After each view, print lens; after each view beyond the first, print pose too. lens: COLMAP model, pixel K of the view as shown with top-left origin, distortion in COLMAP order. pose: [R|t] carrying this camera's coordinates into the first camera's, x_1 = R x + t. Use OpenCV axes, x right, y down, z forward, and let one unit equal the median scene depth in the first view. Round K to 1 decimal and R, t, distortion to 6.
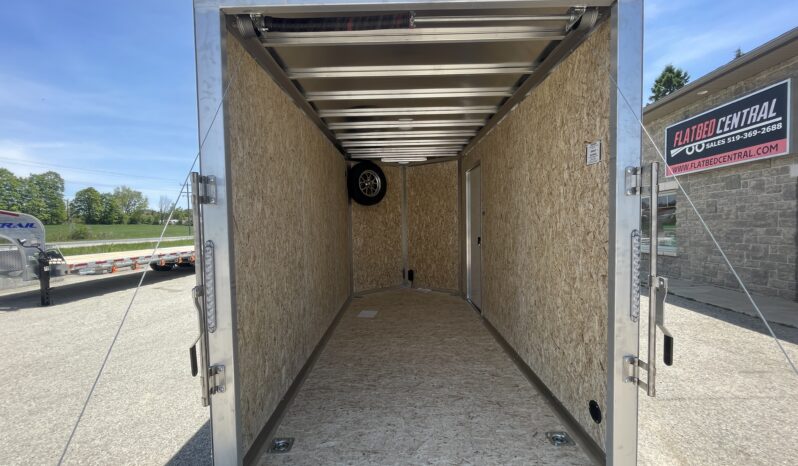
lens RADIAL K [[312.7, 0, 399.0], [0, 312.7, 233.0], [0, 0, 1]] dist [0.001074, 0.000147]
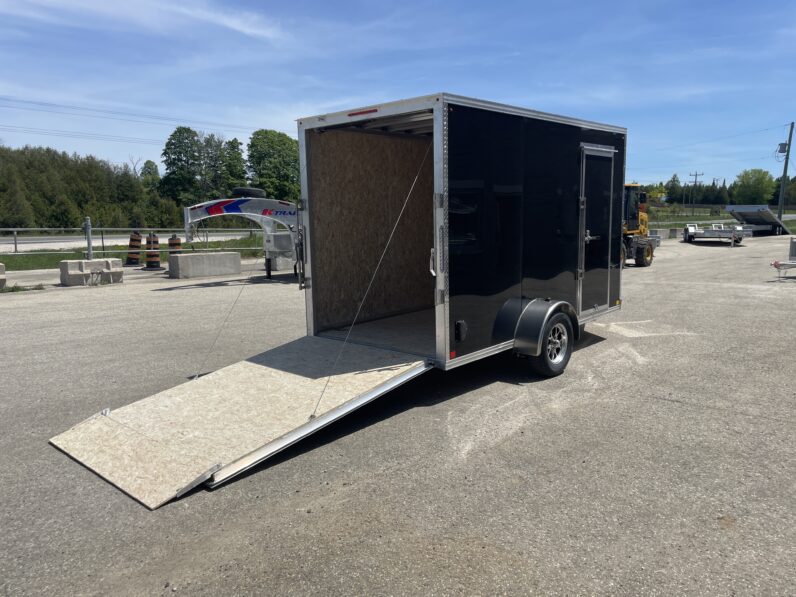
lens RADIAL K [[606.7, 0, 398.0], [0, 606.7, 298.5], [0, 0, 1]] dist [0.013254, 0.001780]
pose [[0.732921, 0.100198, -0.672894, 0.682234], [-0.016014, 0.991361, 0.130177, -0.010283], [0.680125, -0.084634, 0.728195, -0.428437]]
